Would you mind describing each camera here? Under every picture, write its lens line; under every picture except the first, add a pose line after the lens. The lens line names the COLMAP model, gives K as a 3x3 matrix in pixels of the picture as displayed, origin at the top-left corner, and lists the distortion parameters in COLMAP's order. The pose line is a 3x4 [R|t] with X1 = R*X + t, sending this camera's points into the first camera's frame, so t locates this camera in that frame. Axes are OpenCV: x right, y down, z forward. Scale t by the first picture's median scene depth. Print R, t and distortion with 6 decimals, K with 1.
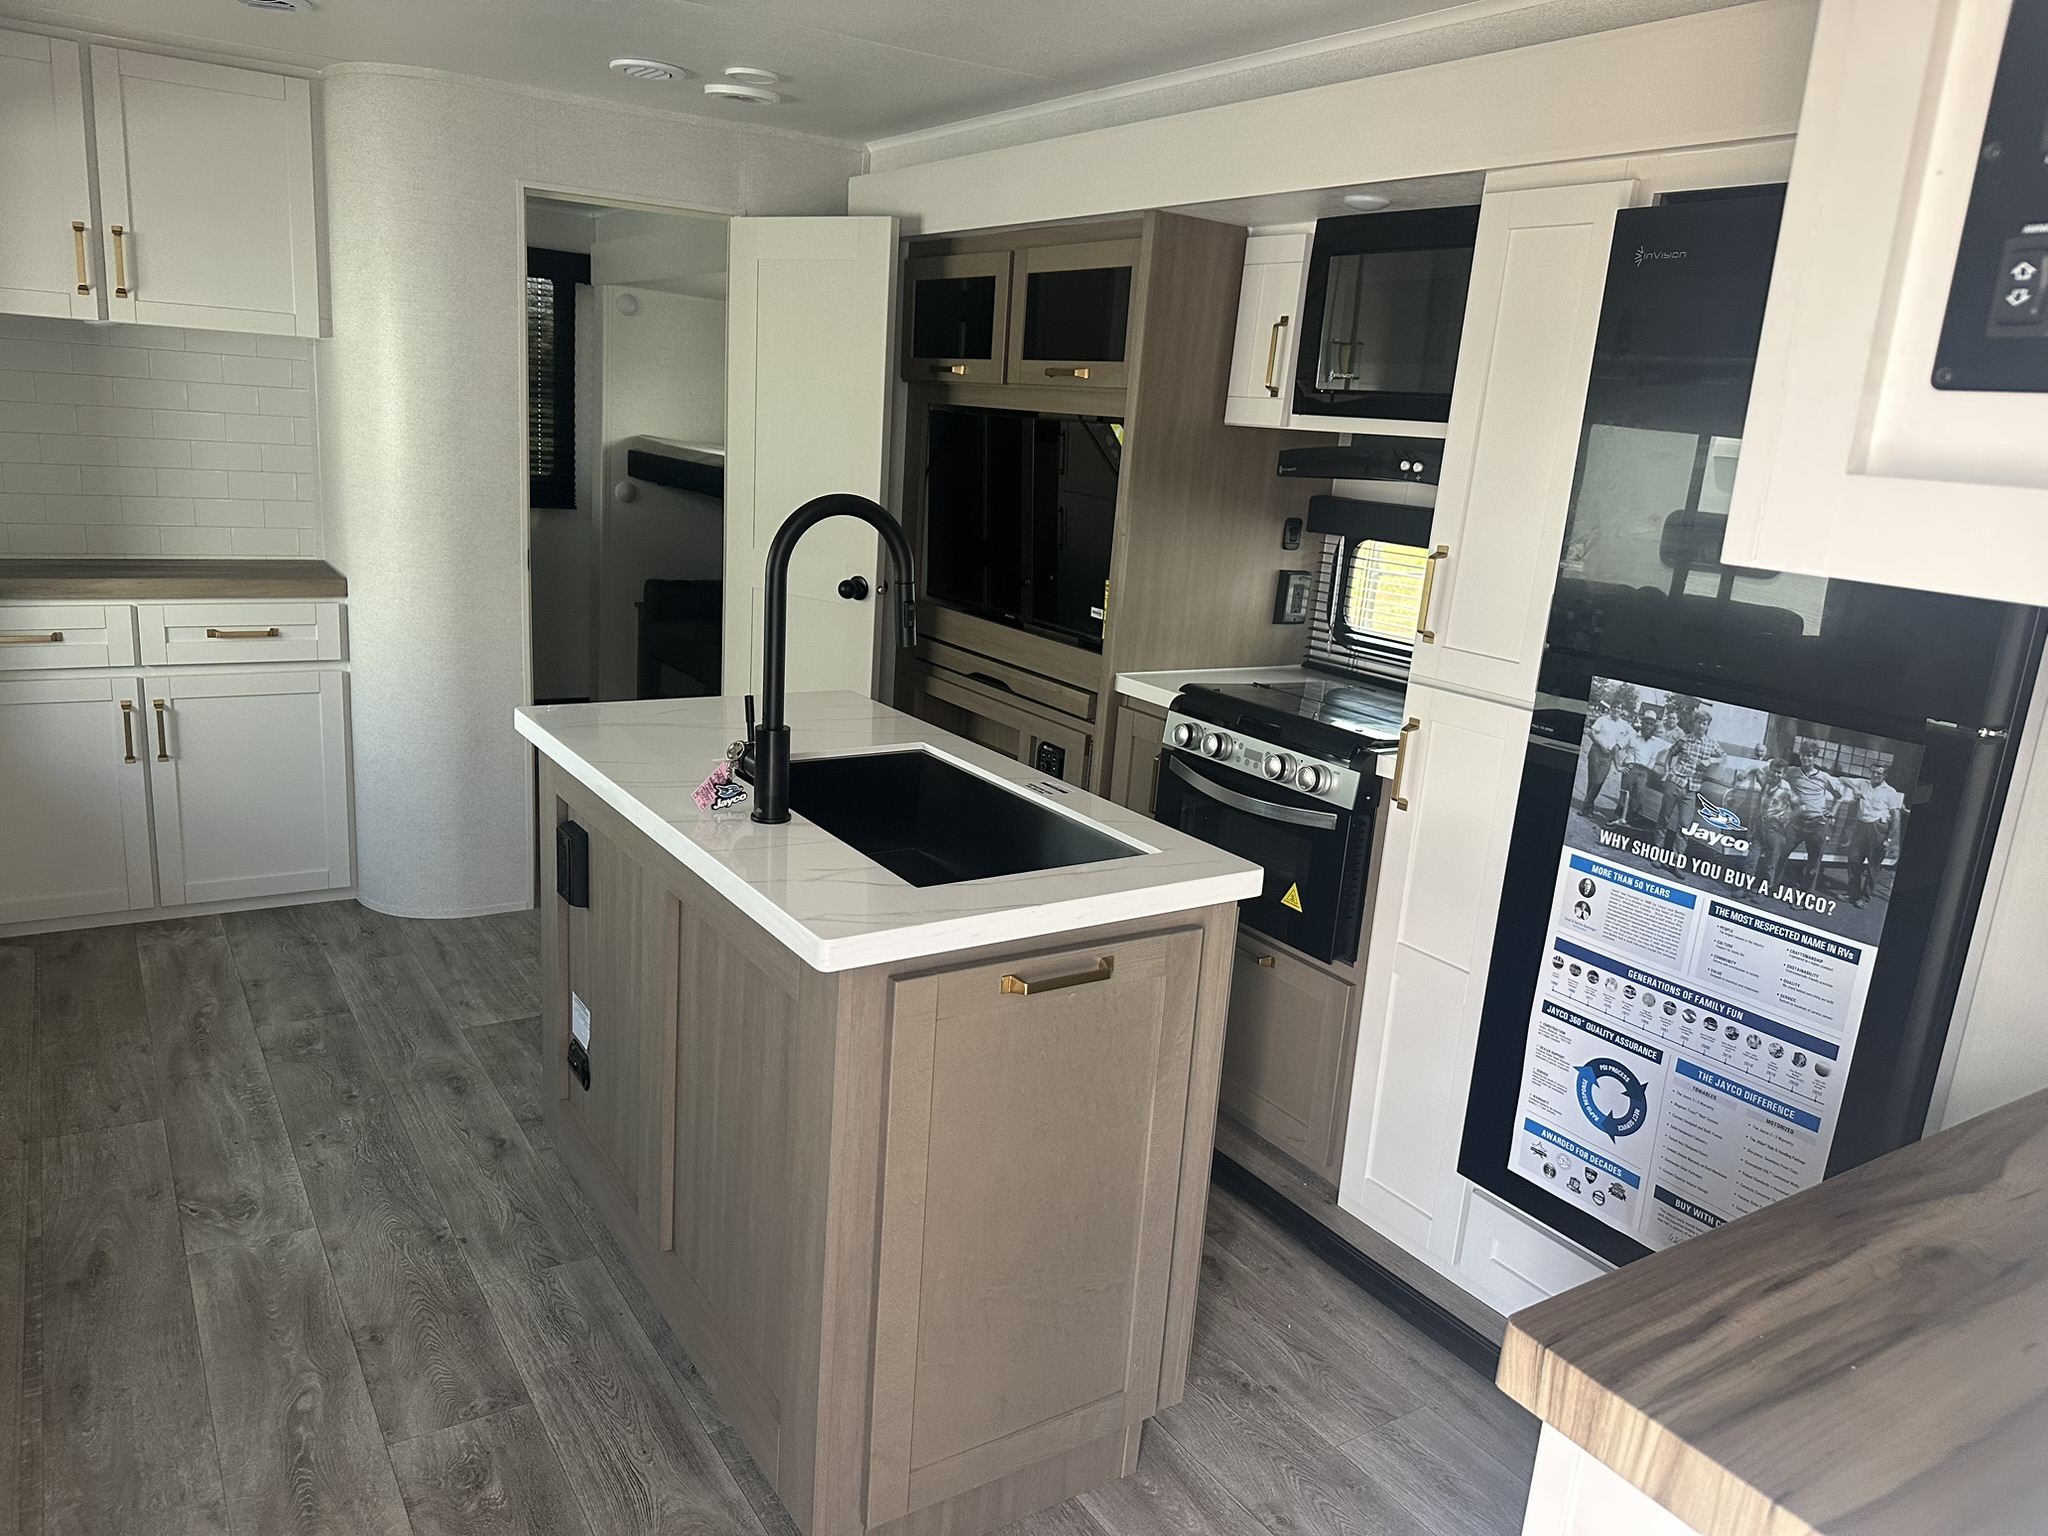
lens RADIAL K [[1456.9, 0, 1030.3], [0, 1456.9, 775.6], [0, 0, 1]] dist [0.074087, -0.106000]
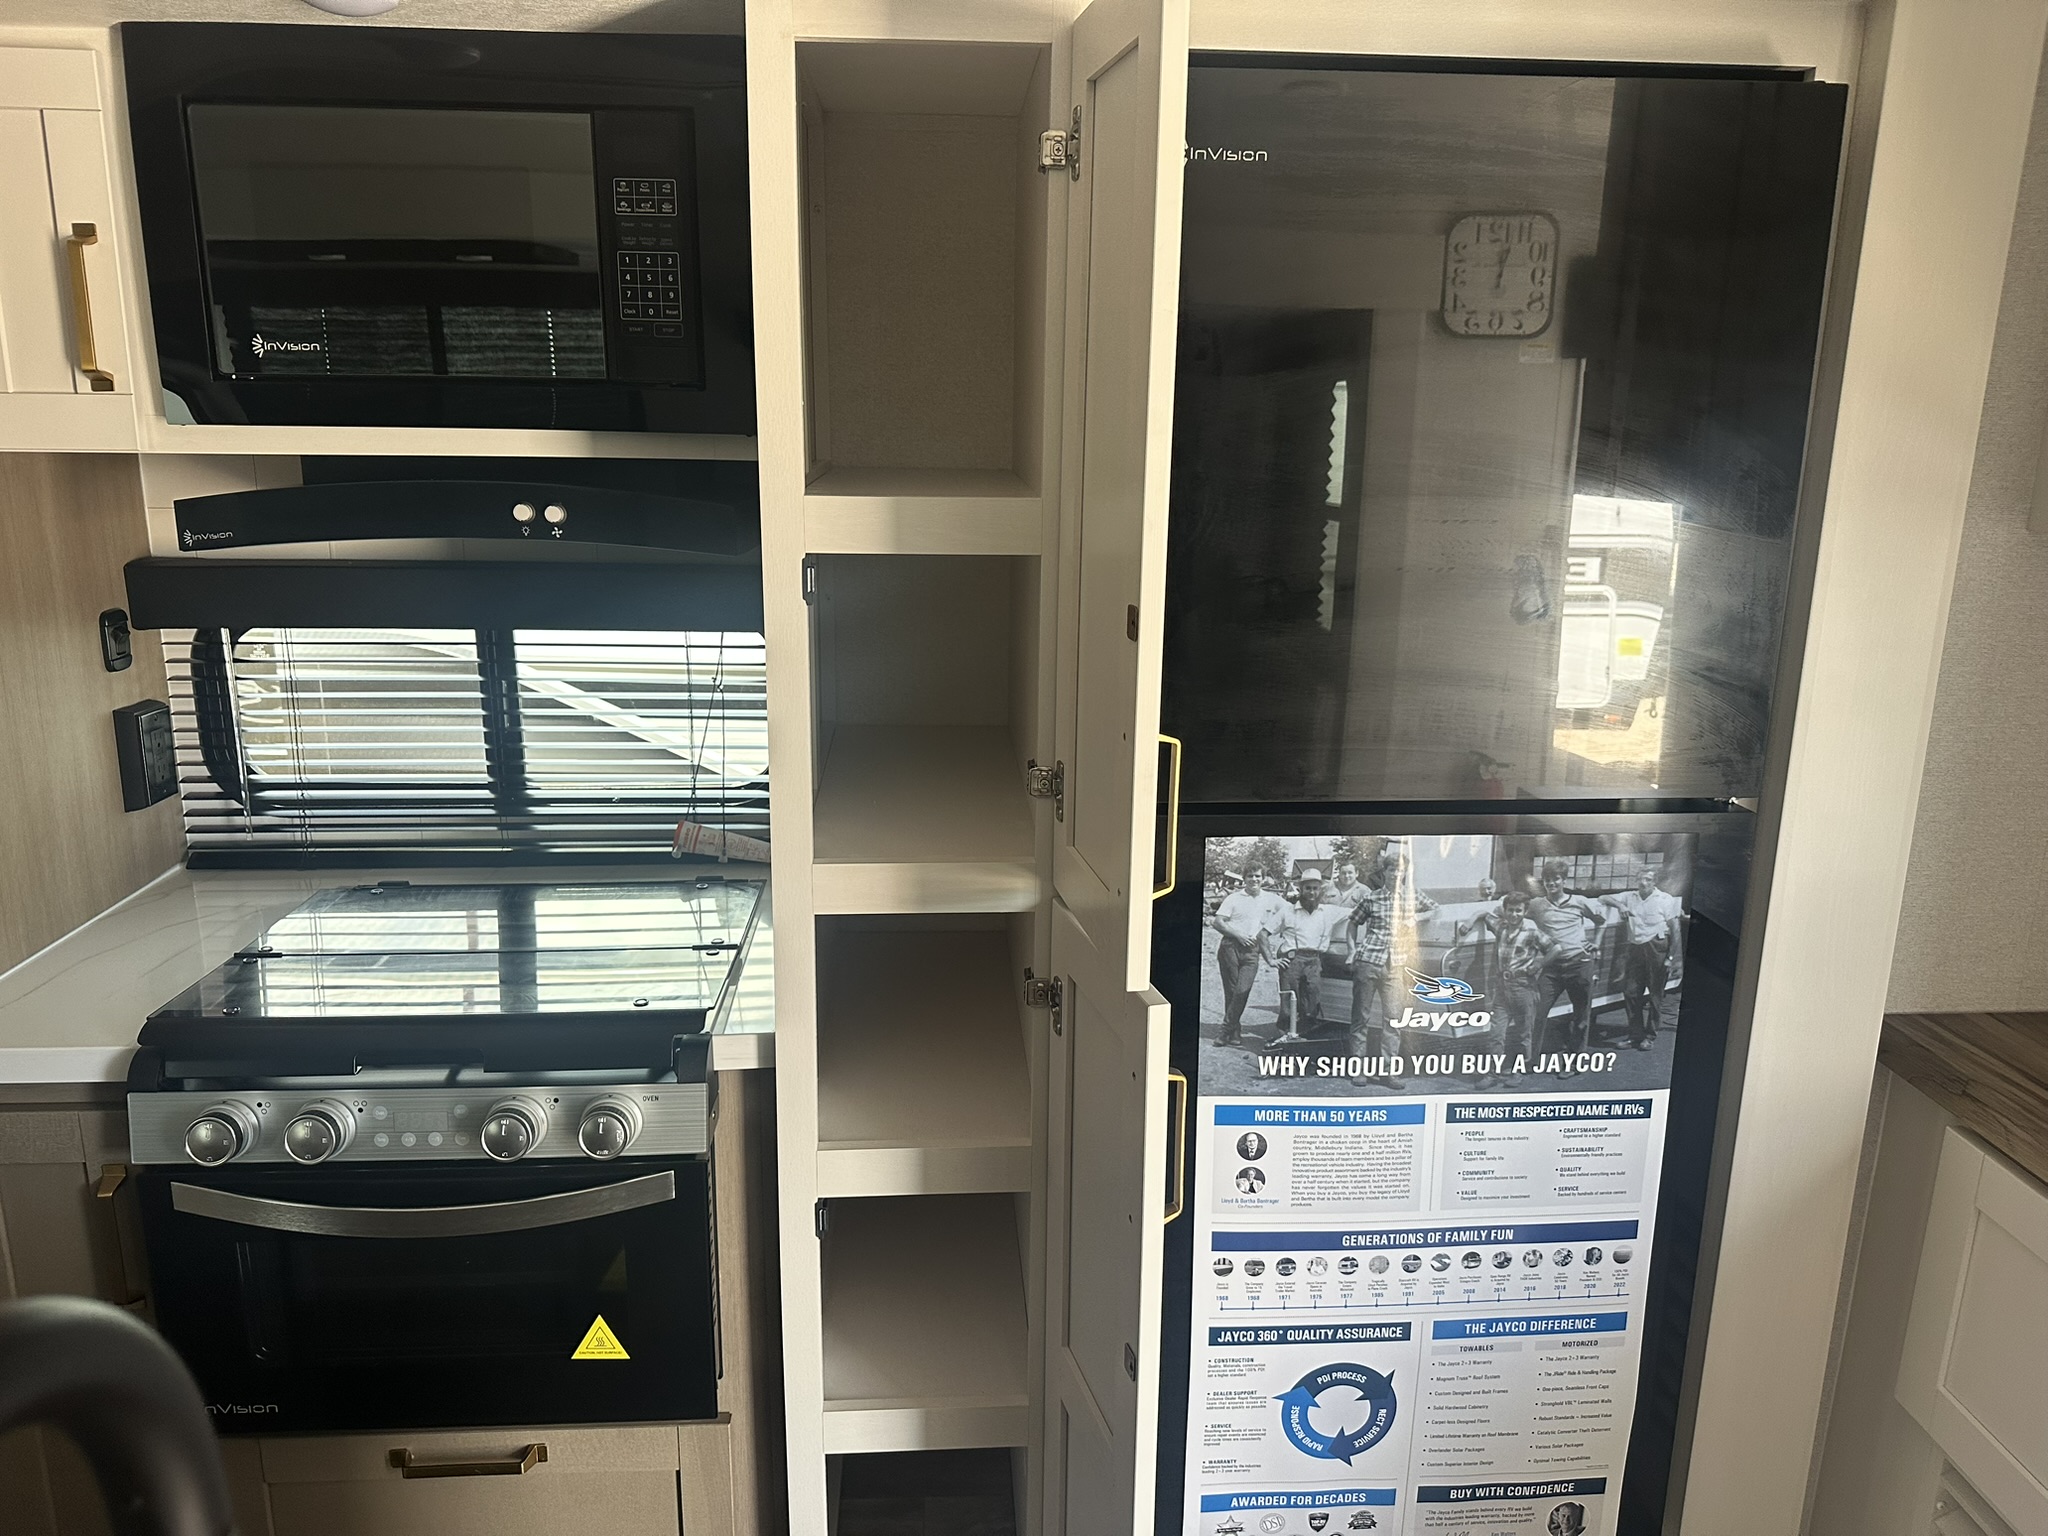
lens RADIAL K [[1425.7, 0, 1022.5], [0, 1425.7, 759.3], [0, 0, 1]] dist [0.168182, -0.362128]
pose [[0.495123, -0.275977, 0.823826, -0.160394], [0.233938, 0.955538, 0.179502, -0.240487], [-0.836735, 0.103848, 0.537670, 0.770272]]
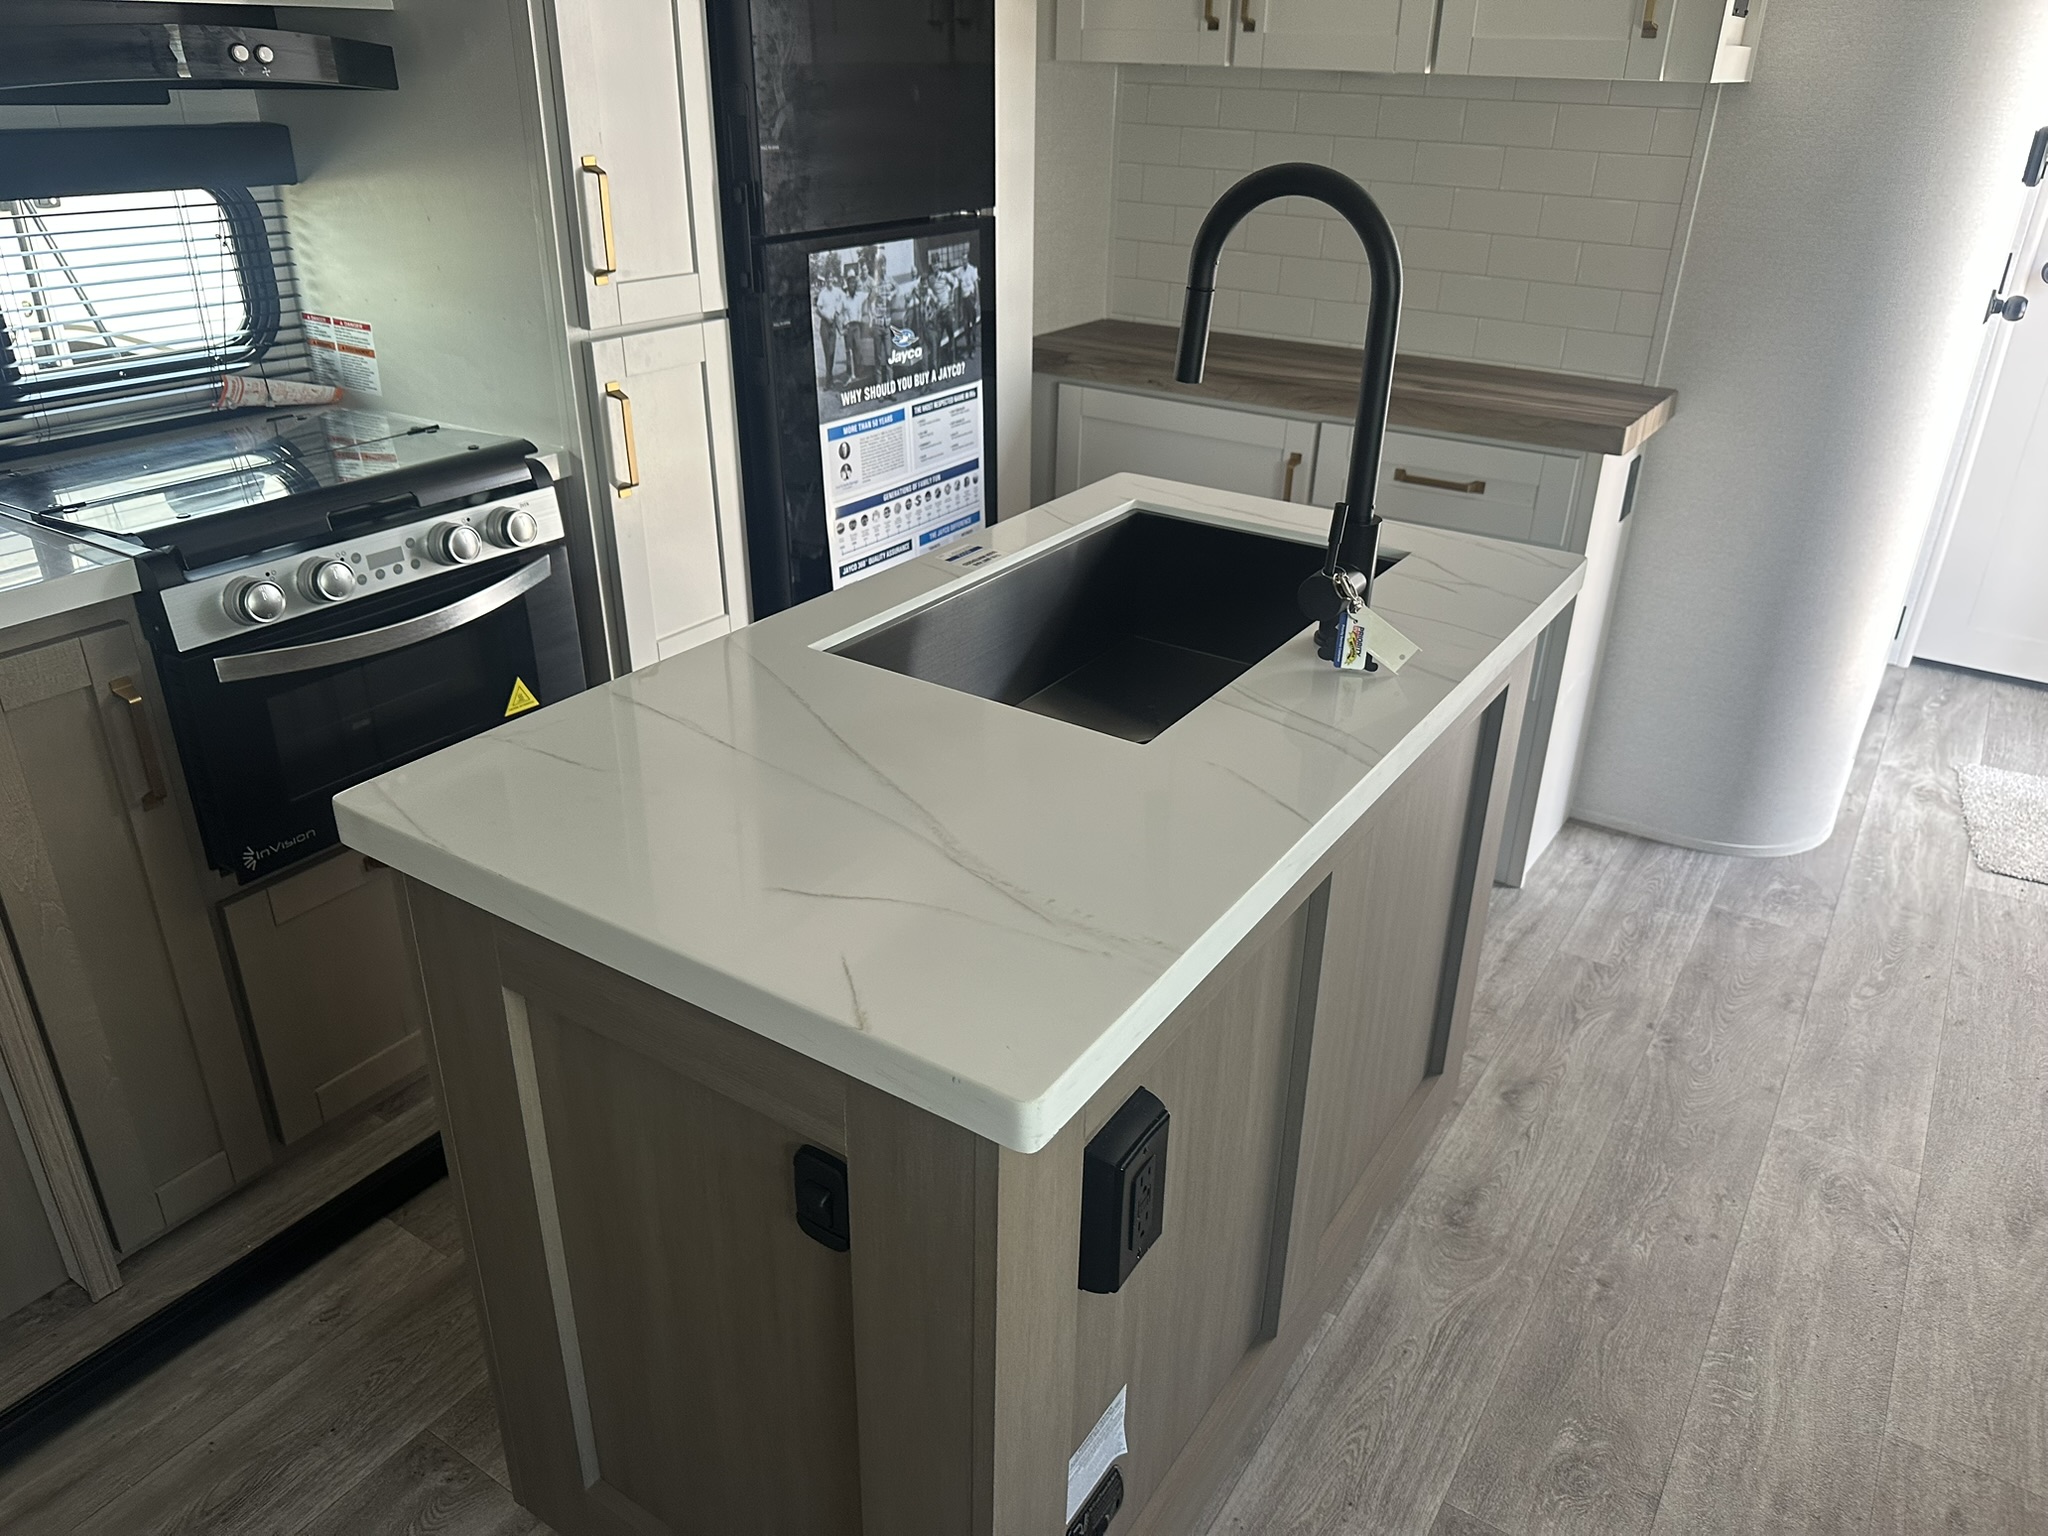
lens RADIAL K [[1456.9, 0, 1030.3], [0, 1456.9, 775.6], [0, 0, 1]] dist [0.074087, -0.106000]
pose [[-0.401216, -0.473057, 0.784375, -0.709151], [0.176703, 0.800262, 0.573024, -0.359742], [-0.898778, 0.368507, -0.237487, 1.307560]]
